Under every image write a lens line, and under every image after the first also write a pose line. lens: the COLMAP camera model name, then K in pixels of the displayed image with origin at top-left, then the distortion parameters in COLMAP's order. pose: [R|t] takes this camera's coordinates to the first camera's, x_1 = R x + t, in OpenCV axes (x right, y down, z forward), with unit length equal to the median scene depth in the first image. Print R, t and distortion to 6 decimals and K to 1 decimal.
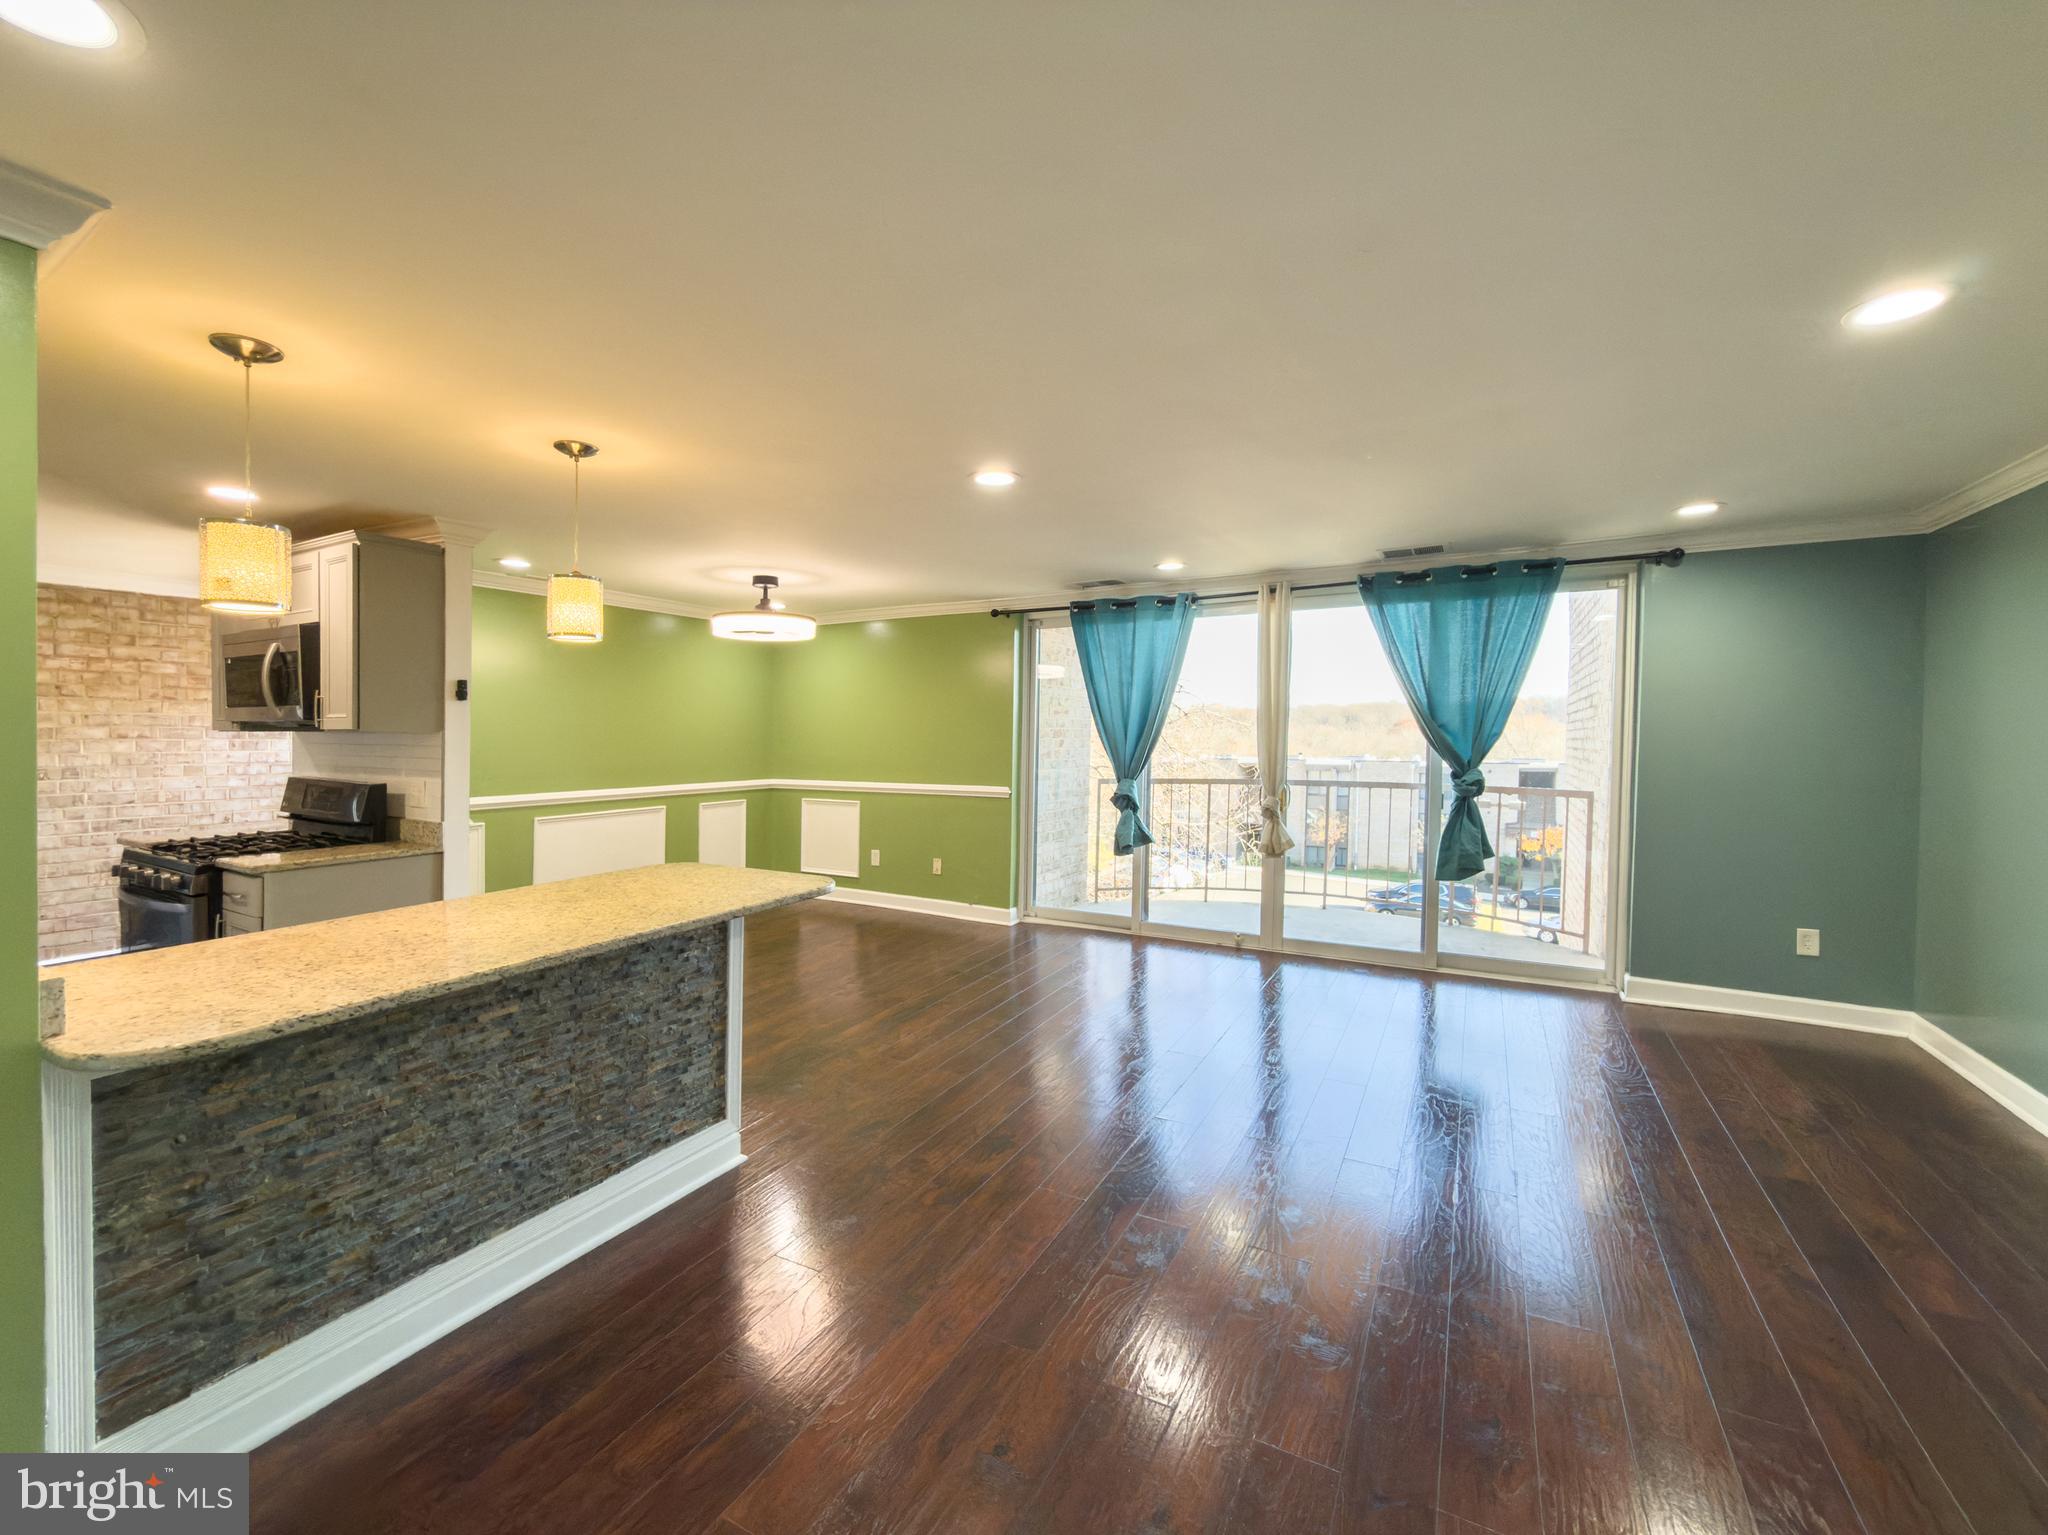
lens RADIAL K [[786.5, 0, 1049.7], [0, 786.5, 750.7], [0, 0, 1]] dist [0.000331, 0.000431]
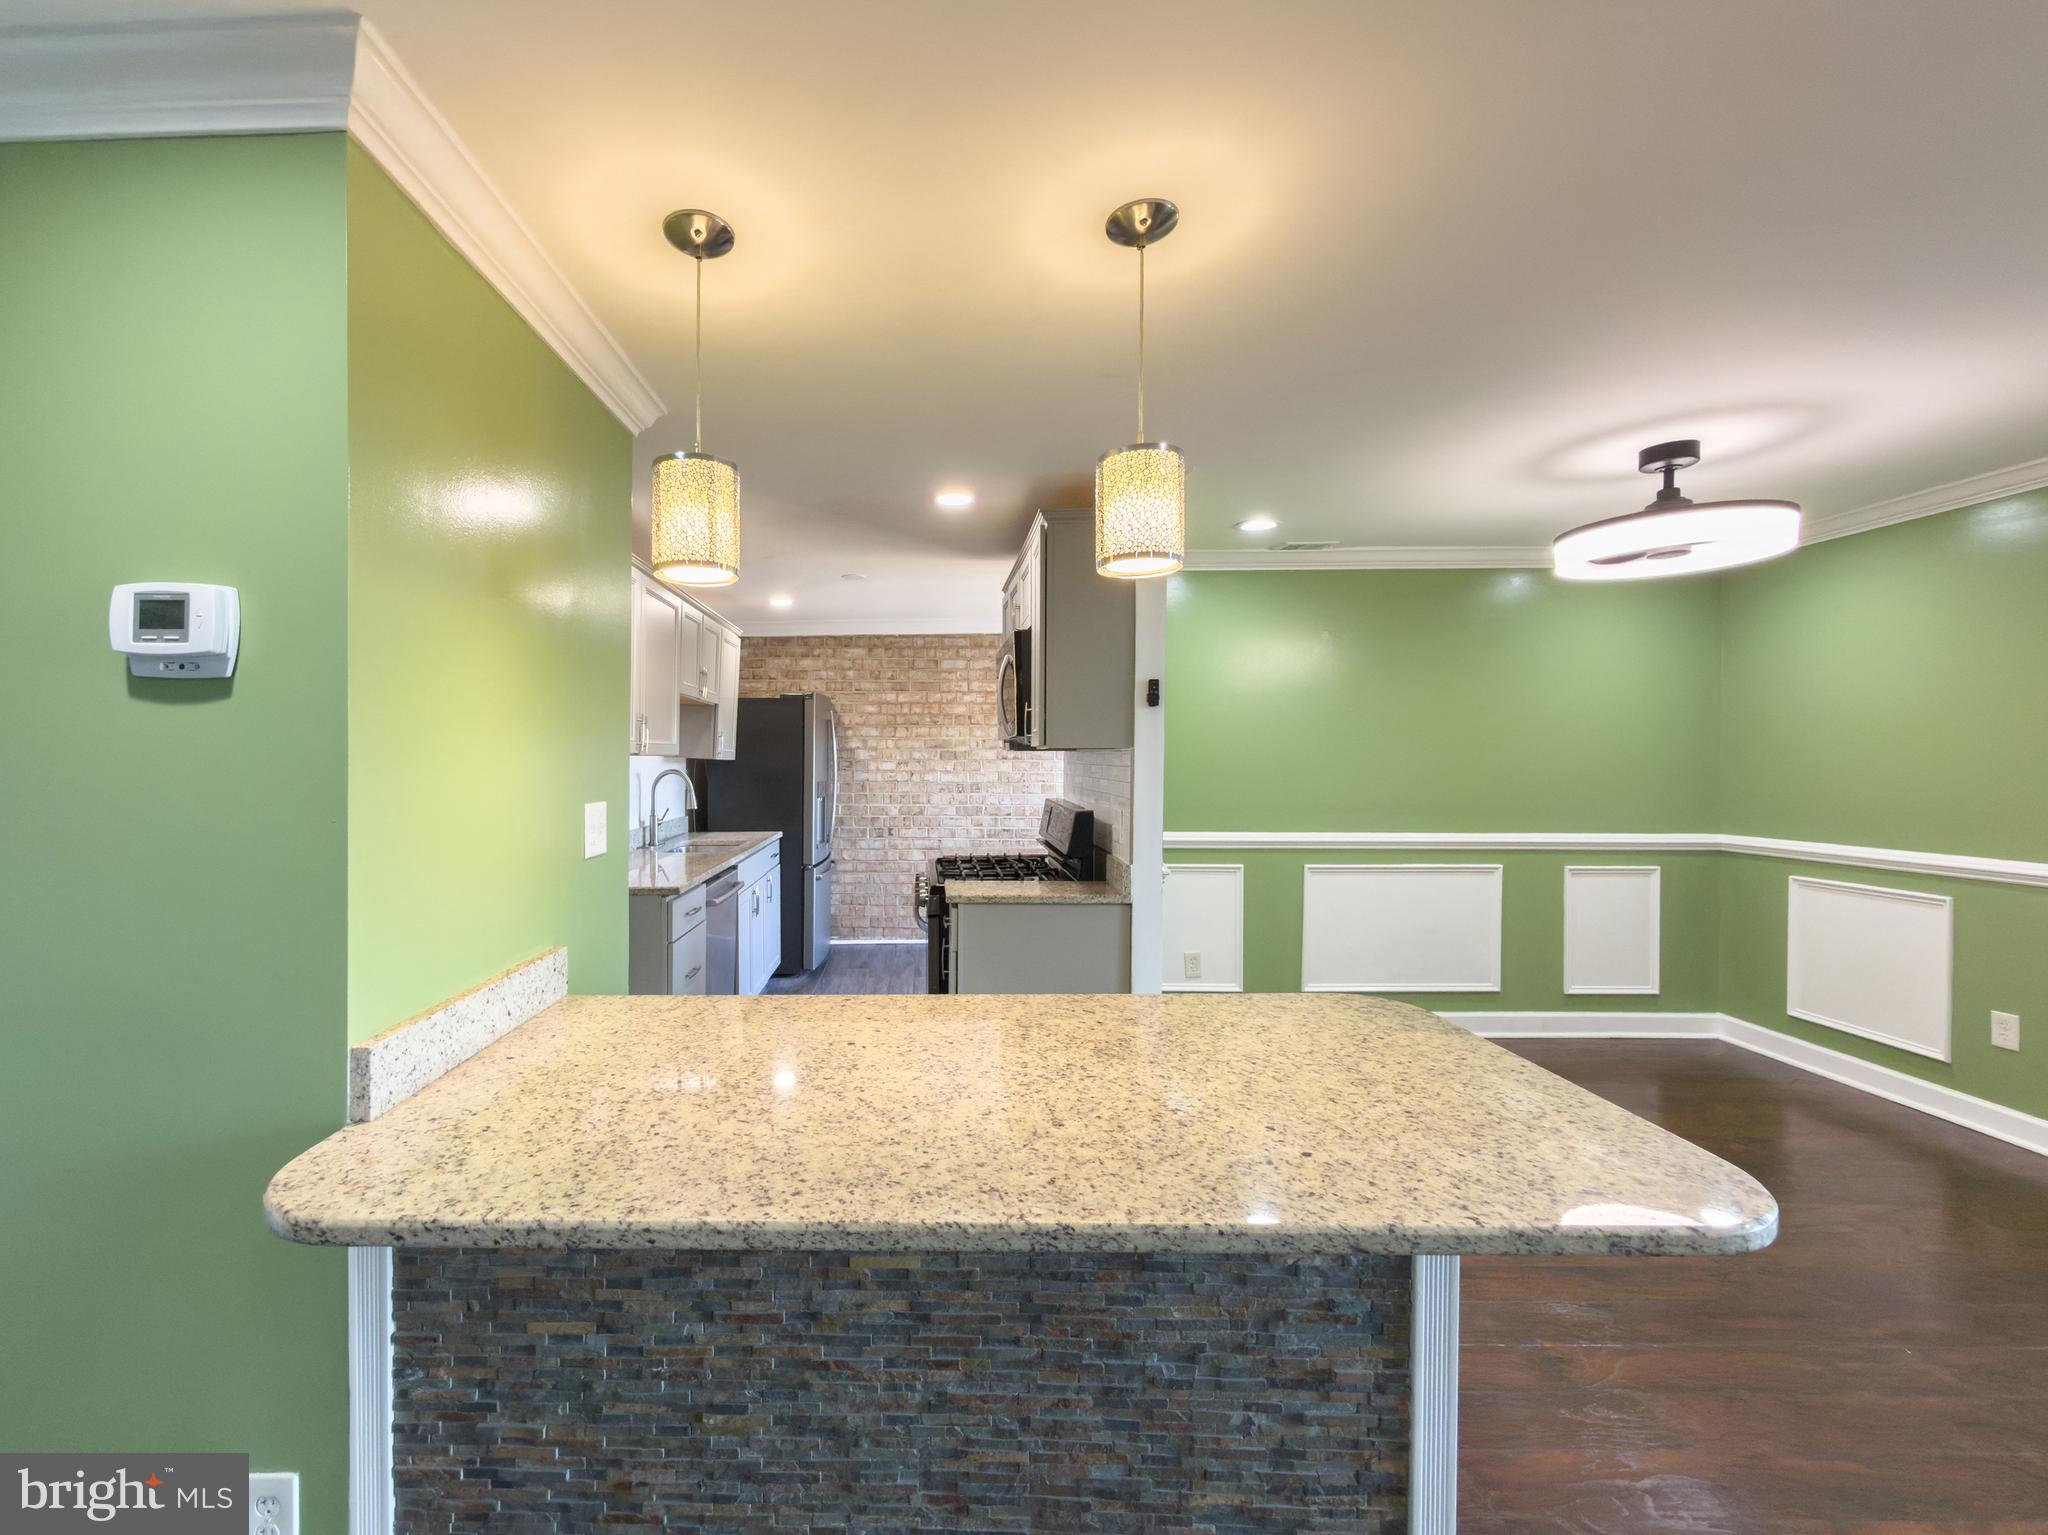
lens RADIAL K [[893.8, 0, 906.5], [0, 893.8, 746.9], [0, 0, 1]] dist [0.000086, -0.000833]
pose [[0.444453, -0.012886, -0.895710, -0.152265], [-0.019026, 0.999535, -0.023820, 0.000622], [0.895600, 0.027628, 0.444001, 0.746072]]
